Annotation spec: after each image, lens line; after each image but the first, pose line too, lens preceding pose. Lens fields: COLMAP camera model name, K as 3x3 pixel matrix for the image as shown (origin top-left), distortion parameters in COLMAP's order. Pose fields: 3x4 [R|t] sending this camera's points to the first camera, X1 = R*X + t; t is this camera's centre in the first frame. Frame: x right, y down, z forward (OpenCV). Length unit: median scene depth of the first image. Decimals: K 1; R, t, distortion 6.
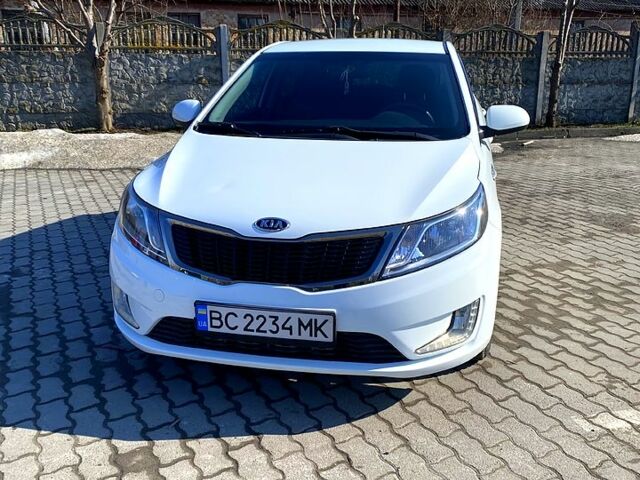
lens RADIAL K [[668.9, 0, 320.0], [0, 668.9, 240.0], [0, 0, 1]] dist [0.153175, -0.210575]
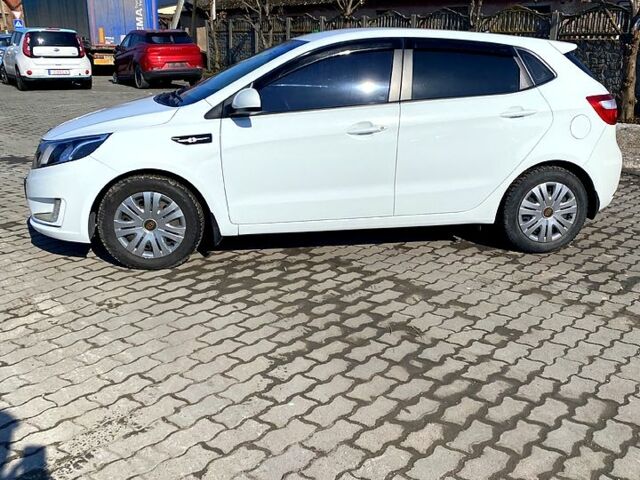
lens RADIAL K [[668.9, 0, 320.0], [0, 668.9, 240.0], [0, 0, 1]] dist [0.153175, -0.210575]
pose [[0.335288, 0.268102, -0.903163, 1.177807], [-0.258128, 0.948112, 0.185618, -0.163977], [0.906064, 0.170896, 0.387096, 0.619690]]
